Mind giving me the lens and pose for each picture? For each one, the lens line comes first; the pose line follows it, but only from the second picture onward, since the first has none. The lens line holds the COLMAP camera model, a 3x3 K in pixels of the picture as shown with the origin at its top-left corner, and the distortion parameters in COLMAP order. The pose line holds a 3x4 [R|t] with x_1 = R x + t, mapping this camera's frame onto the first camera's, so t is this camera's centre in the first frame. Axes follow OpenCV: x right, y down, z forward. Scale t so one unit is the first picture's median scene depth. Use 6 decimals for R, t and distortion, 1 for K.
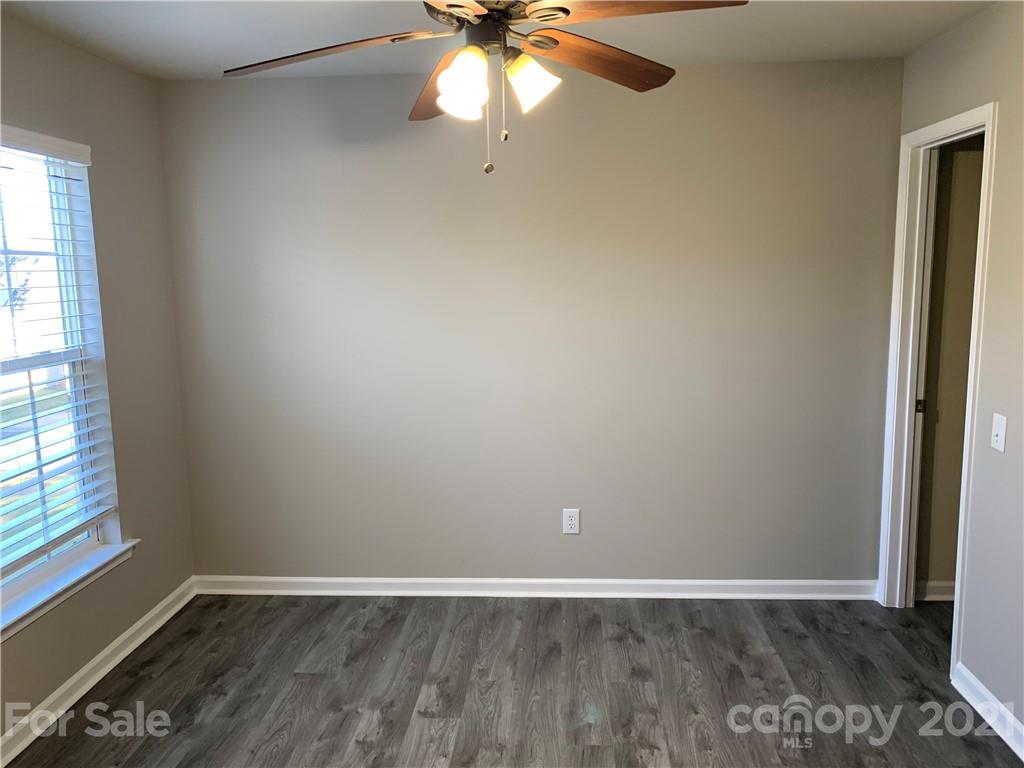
lens RADIAL K [[781.8, 0, 516.7], [0, 781.8, 376.4], [0, 0, 1]] dist [0.052443, -0.075236]
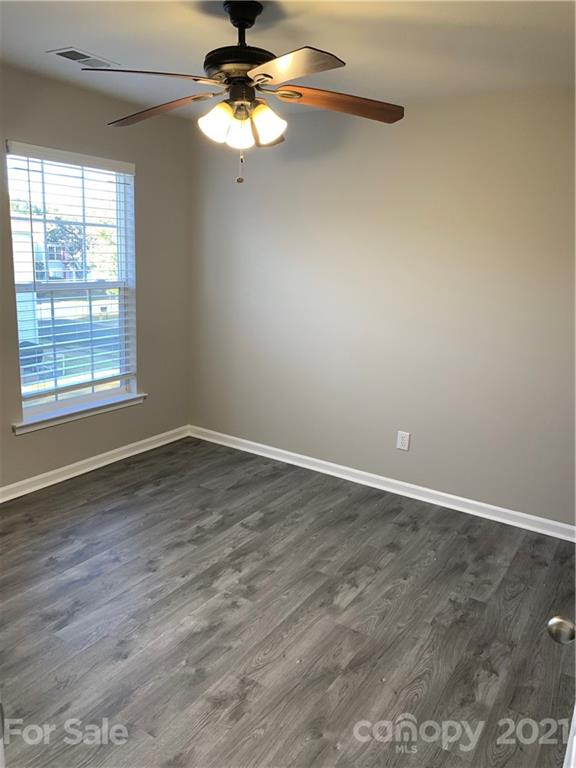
lens RADIAL K [[586.3, 0, 305.1], [0, 586.3, 381.9], [0, 0, 1]] dist [0.052443, -0.075236]
pose [[0.875848, 0.167044, -0.452756, 0.434510], [-0.133786, 0.985456, 0.104776, -0.004425], [0.463673, -0.031196, 0.885457, -0.001748]]
